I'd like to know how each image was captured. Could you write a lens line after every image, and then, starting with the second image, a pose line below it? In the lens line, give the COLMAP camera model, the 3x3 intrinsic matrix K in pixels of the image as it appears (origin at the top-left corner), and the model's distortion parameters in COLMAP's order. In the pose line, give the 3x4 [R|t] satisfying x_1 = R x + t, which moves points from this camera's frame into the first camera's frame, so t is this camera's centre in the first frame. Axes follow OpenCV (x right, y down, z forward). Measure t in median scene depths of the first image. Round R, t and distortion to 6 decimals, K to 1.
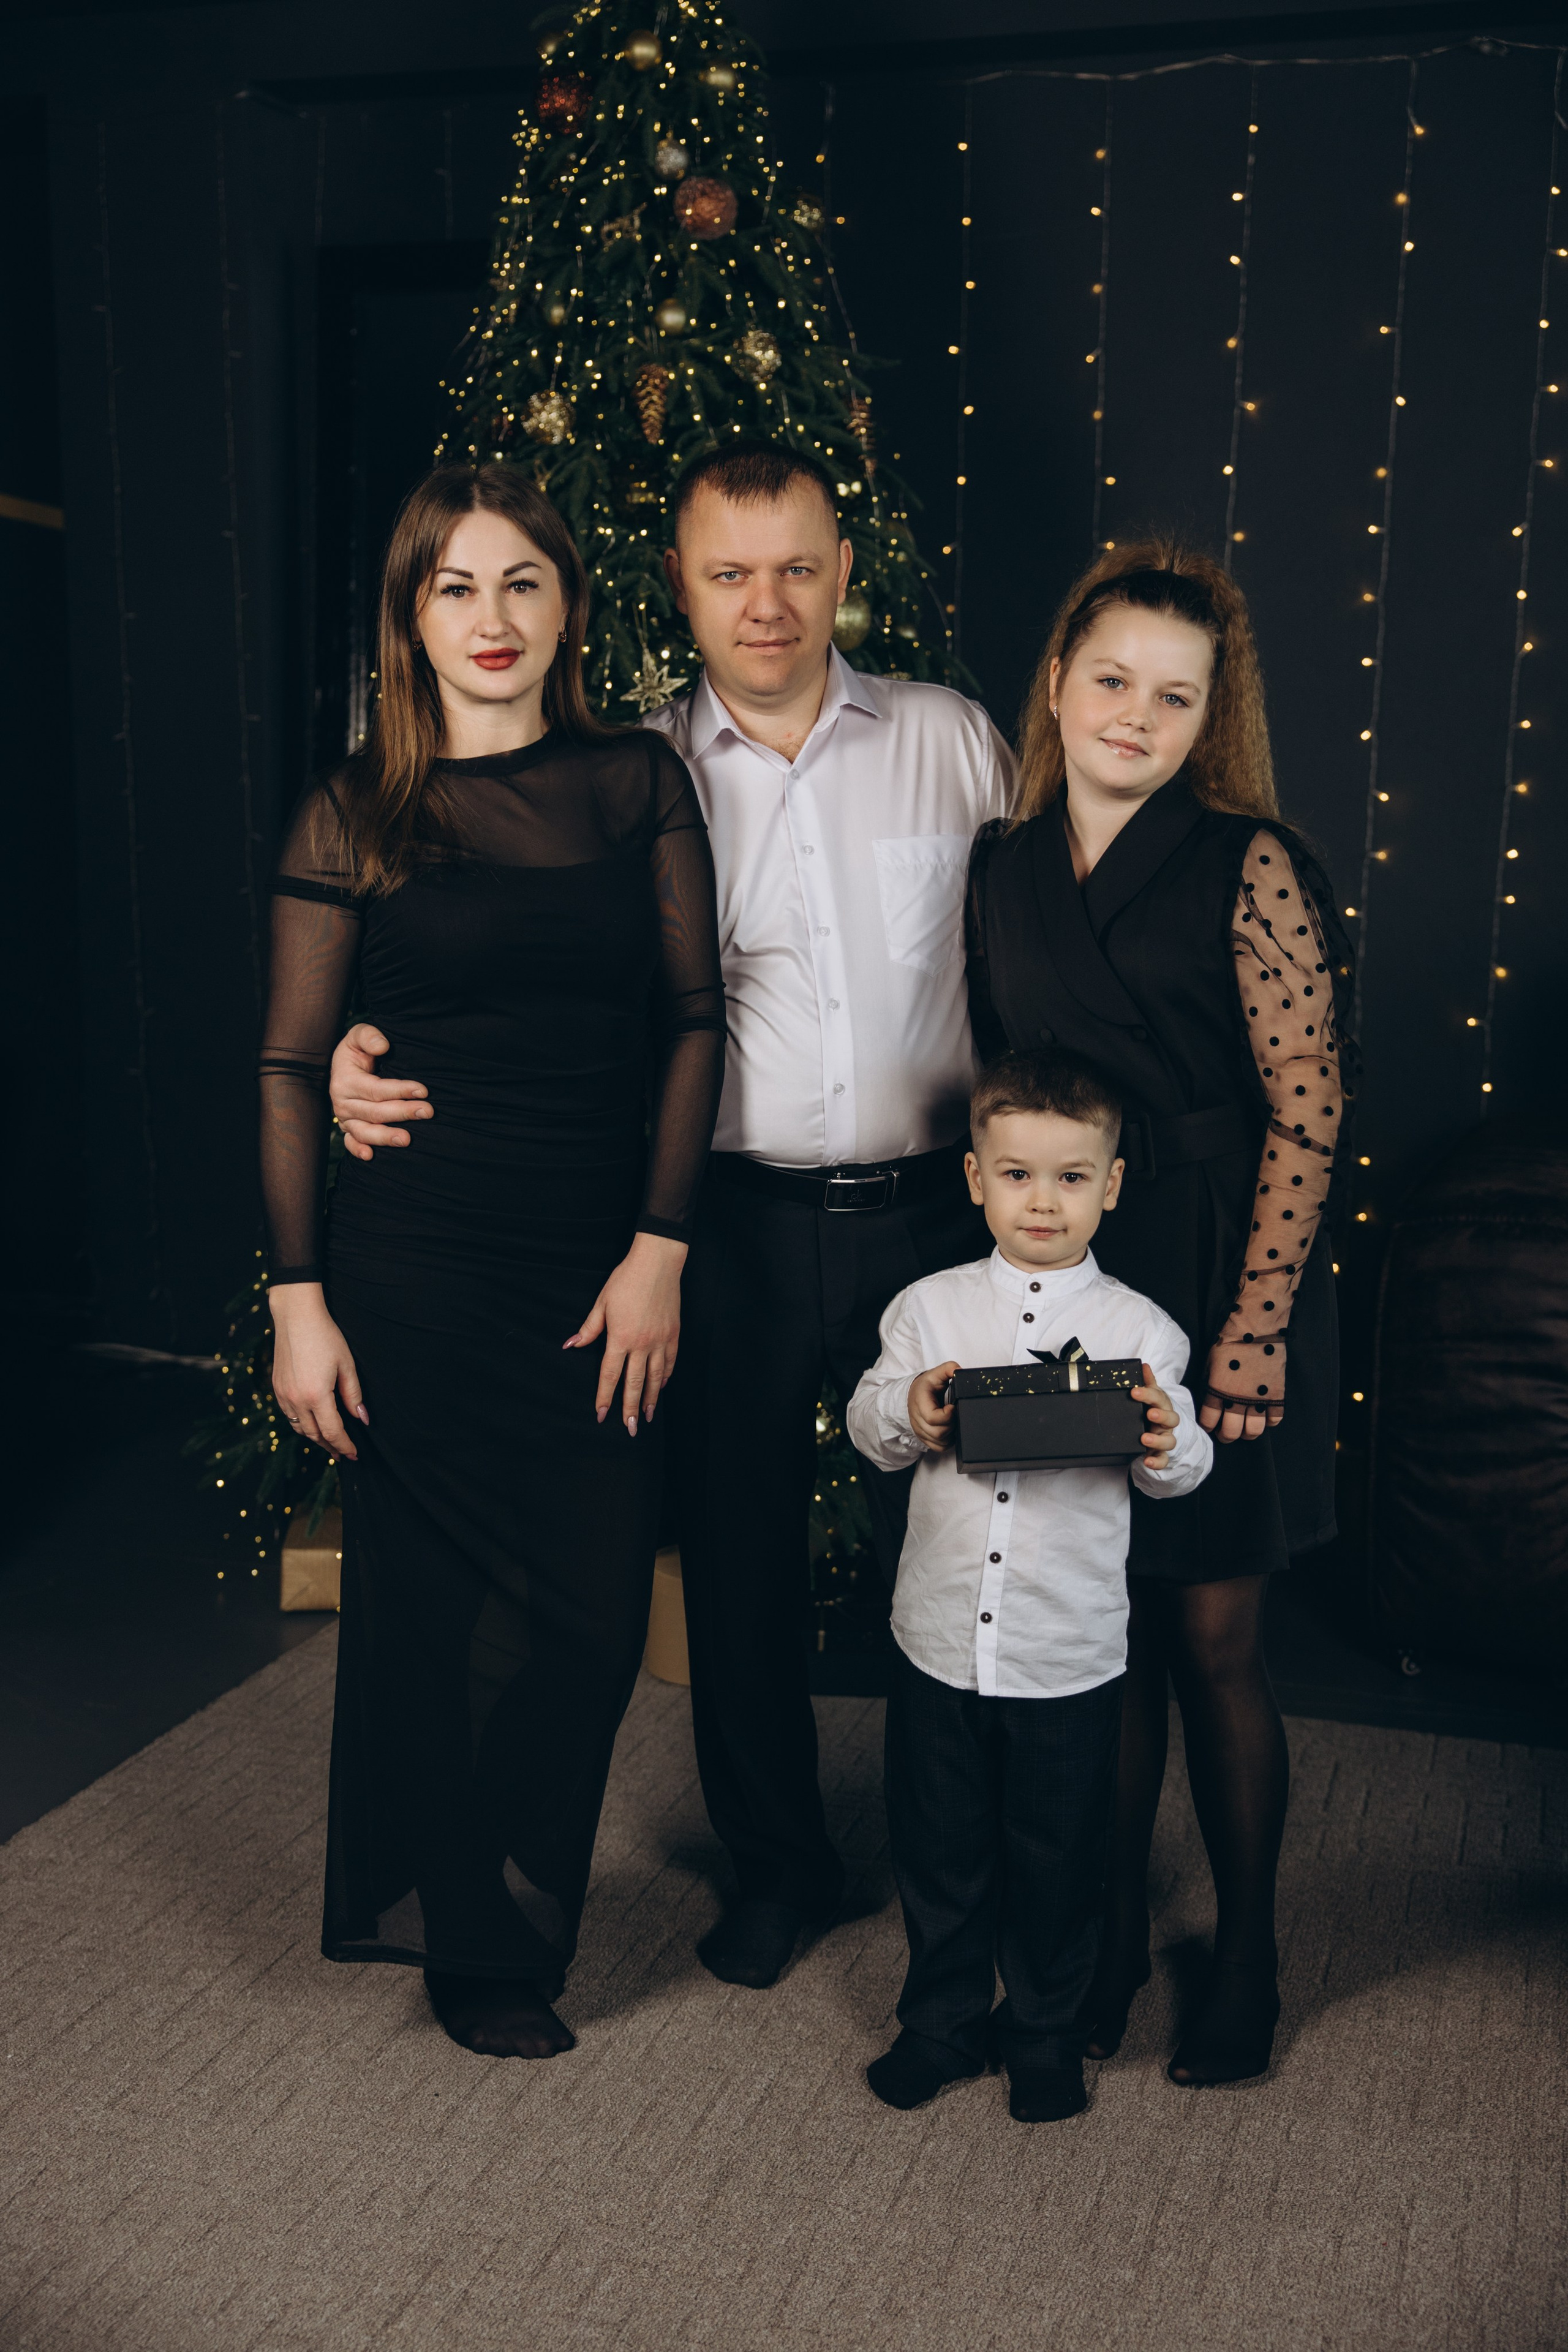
lens RADIAL K [[2705.7, 0, 784.0], [0, 2705.7, 1176.0], [0, 0, 1]] dist [0.163549, -0.040671]
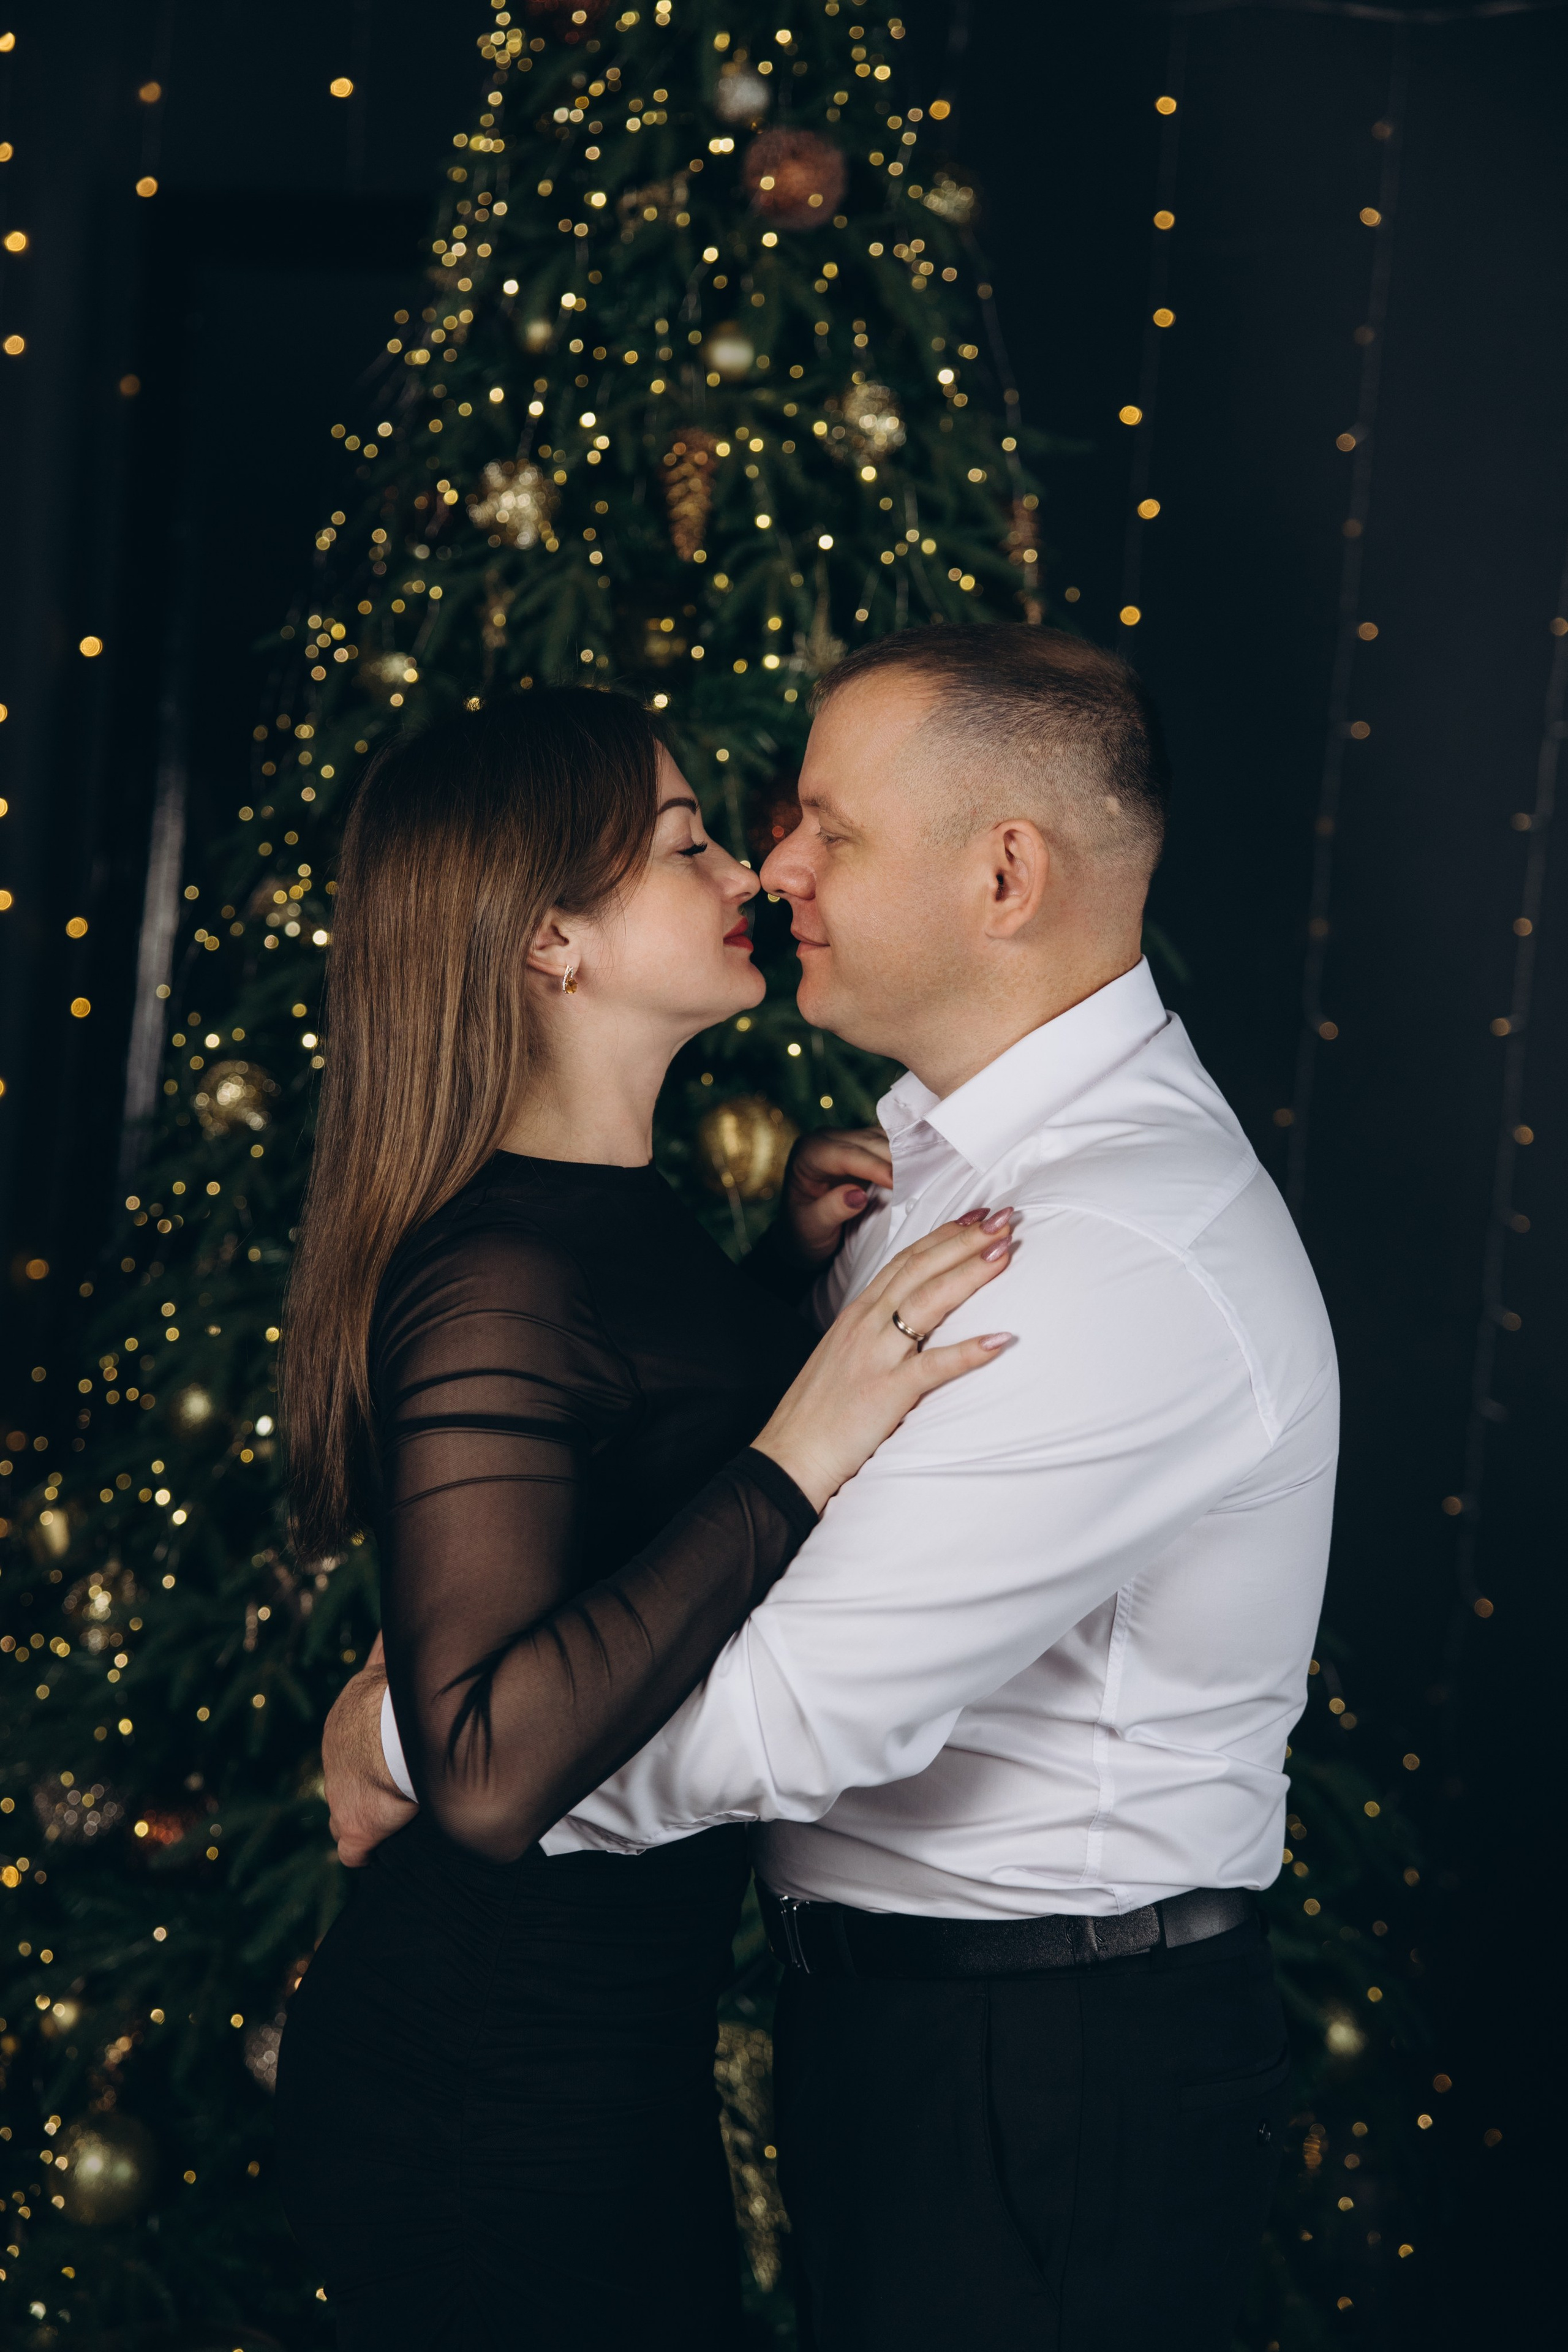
lens RADIAL K [[3422.4, 0, 784.0], [0, 3422.4, 1176.0], [0, 0, 1]] dist [0.397563, -0.913936]
pose [[0.997820, 0.059897, 0.027713, -0.039101], [-0.058224, 0.996637, -0.057658, -0.088845], [-0.031074, 0.055919, 0.997952, 0.245304]]
